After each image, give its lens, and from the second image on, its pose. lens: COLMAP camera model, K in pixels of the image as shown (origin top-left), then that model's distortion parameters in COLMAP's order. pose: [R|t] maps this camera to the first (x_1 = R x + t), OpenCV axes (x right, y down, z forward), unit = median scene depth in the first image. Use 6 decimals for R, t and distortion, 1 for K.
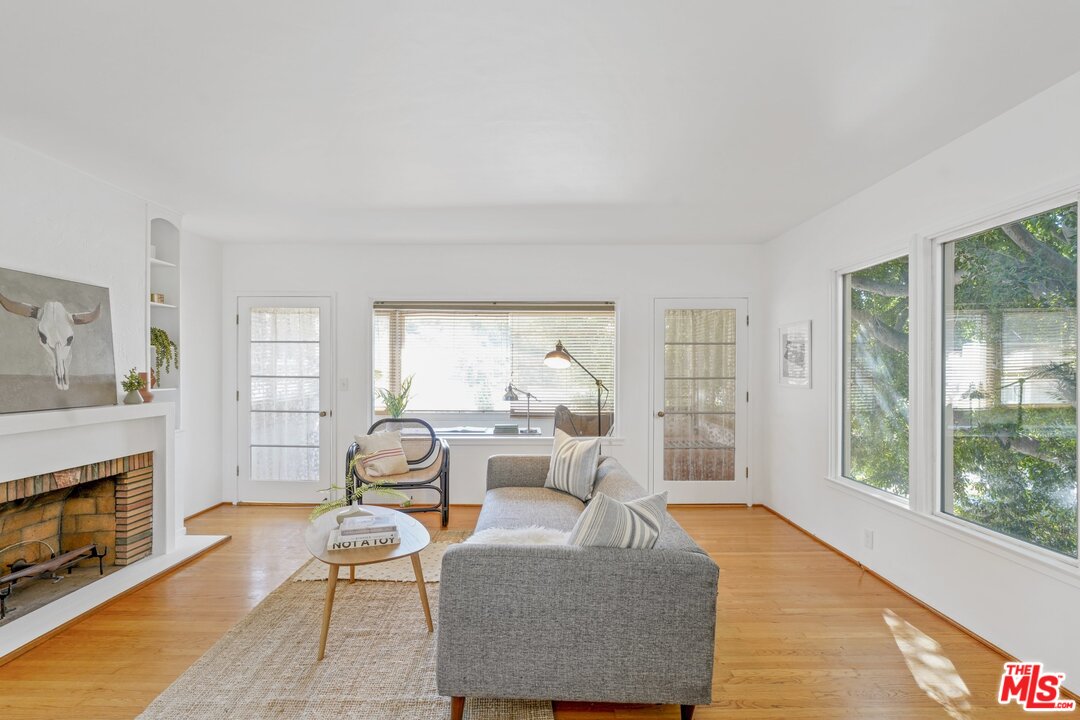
lens RADIAL K [[484.6, 0, 534.1], [0, 484.6, 370.9], [0, 0, 1]] dist [-0.008763, 0.003022]
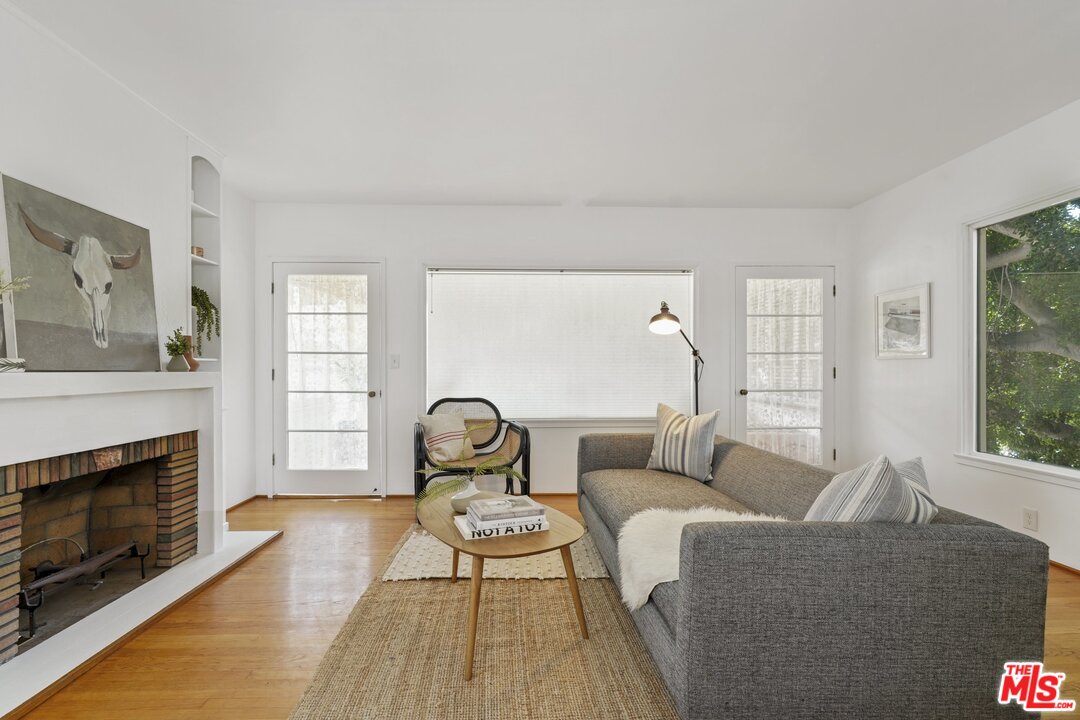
lens RADIAL K [[484.6, 0, 539.3], [0, 484.6, 368.8], [0, 0, 1]] dist [-0.008763, 0.003022]
pose [[0.999264, -0.005485, 0.037955, -0.248429], [0.005566, 0.999982, -0.002010, 0.070110], [-0.037943, 0.002220, 0.999277, 0.152525]]
